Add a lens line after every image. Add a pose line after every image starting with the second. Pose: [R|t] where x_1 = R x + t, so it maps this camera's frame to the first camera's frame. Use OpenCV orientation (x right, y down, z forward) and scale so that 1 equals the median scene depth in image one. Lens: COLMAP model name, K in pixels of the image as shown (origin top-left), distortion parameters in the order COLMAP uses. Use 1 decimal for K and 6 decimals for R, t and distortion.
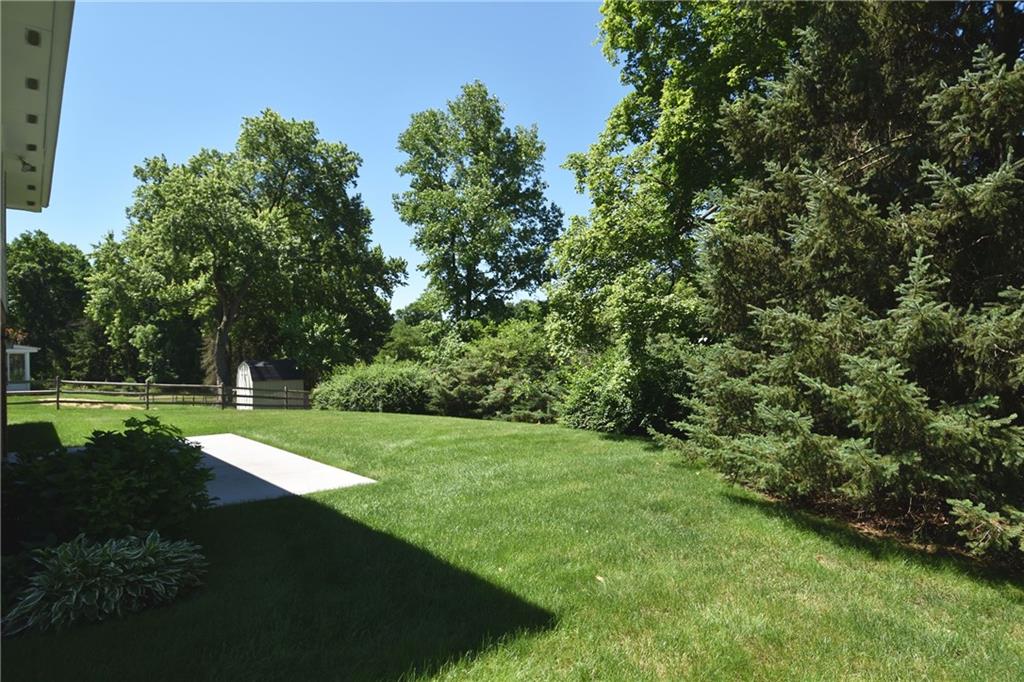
lens RADIAL K [[562.5, 0, 511.9], [0, 562.5, 356.0], [0, 0, 1]] dist [-0.001038, 0.011680]
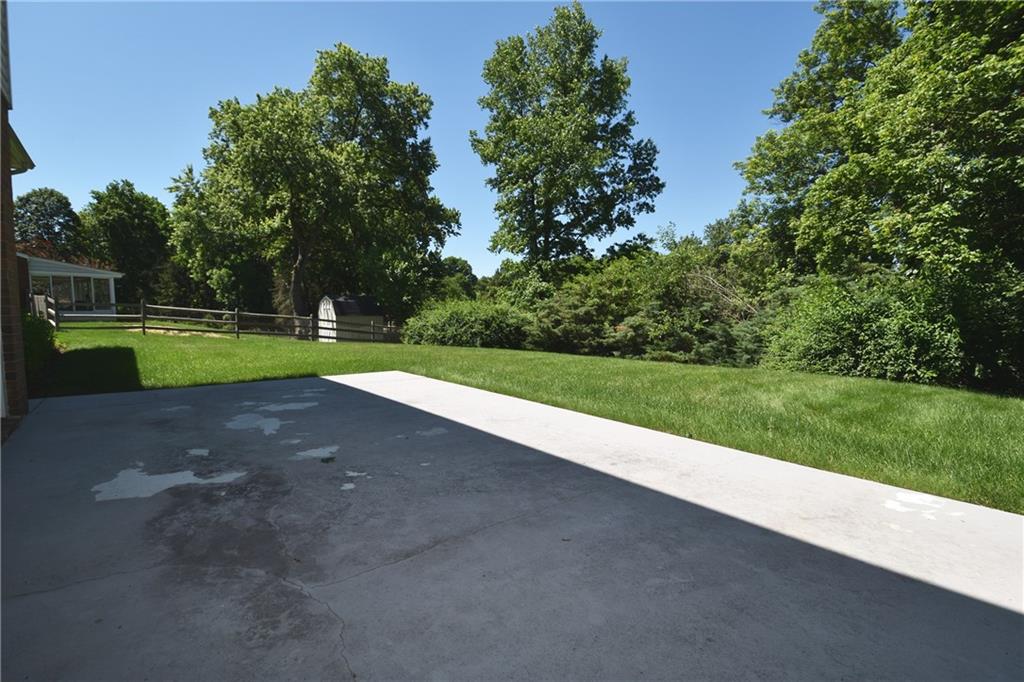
lens RADIAL K [[455.3, 0, 508.8], [0, 455.3, 351.4], [0, 0, 1]] dist [0.000050, -0.000796]
pose [[0.999596, 0.027553, -0.007012, -0.128222], [-0.026779, 0.995273, 0.093351, 0.021730], [0.009551, -0.093126, 0.995609, 0.166470]]
